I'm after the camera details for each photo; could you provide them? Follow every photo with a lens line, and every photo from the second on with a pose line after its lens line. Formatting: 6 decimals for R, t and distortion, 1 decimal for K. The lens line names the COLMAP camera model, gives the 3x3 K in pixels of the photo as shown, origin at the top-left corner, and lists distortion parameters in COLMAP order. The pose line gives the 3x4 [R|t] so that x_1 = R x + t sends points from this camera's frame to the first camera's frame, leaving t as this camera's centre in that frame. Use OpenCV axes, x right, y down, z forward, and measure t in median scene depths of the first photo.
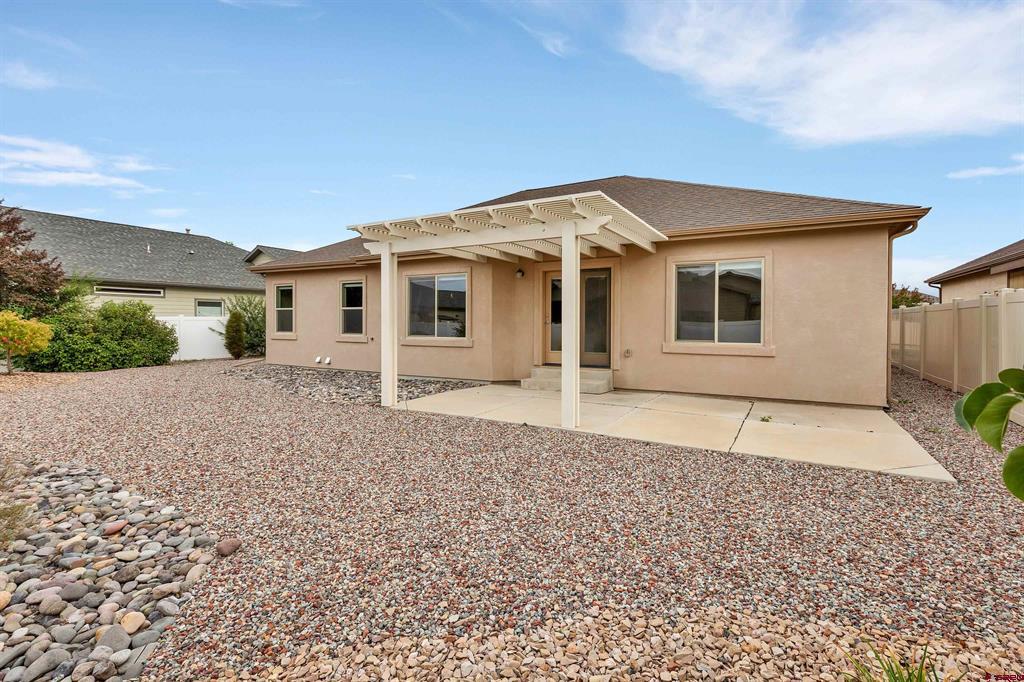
lens RADIAL K [[477.0, 0, 513.2], [0, 477.0, 322.9], [0, 0, 1]] dist [0.003758, 0.000265]
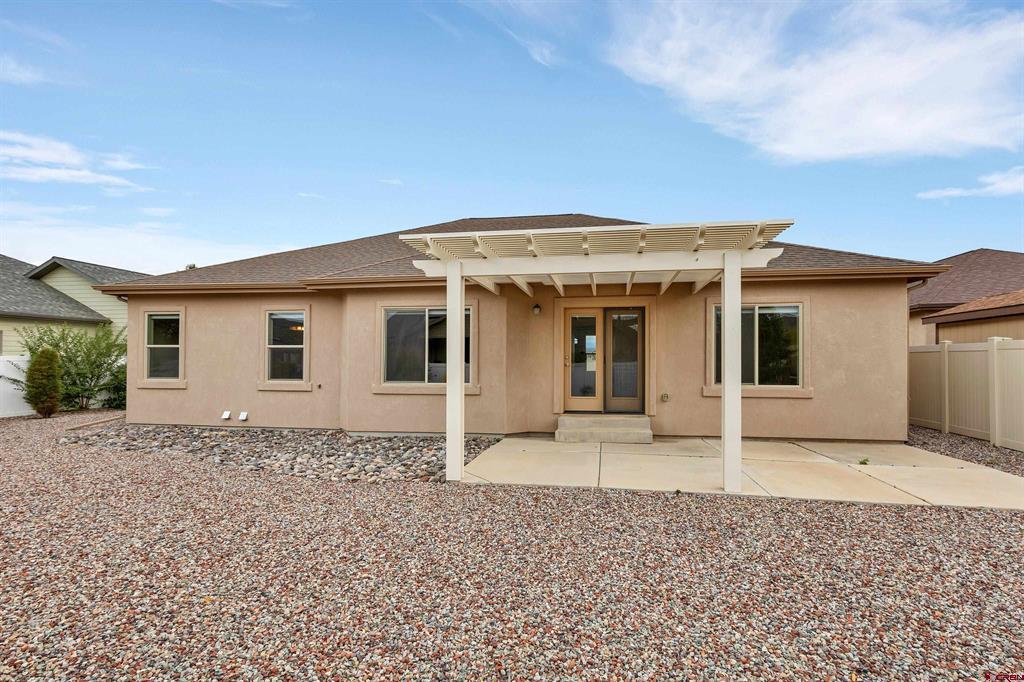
lens RADIAL K [[467.5, 0, 513.2], [0, 467.5, 340.0], [0, 0, 1]] dist [0.002119, -0.000155]
pose [[0.935062, 0.015994, 0.354123, -0.307980], [0.000830, 0.998880, -0.047307, -0.005818], [-0.354483, 0.044529, 0.934002, 0.193976]]
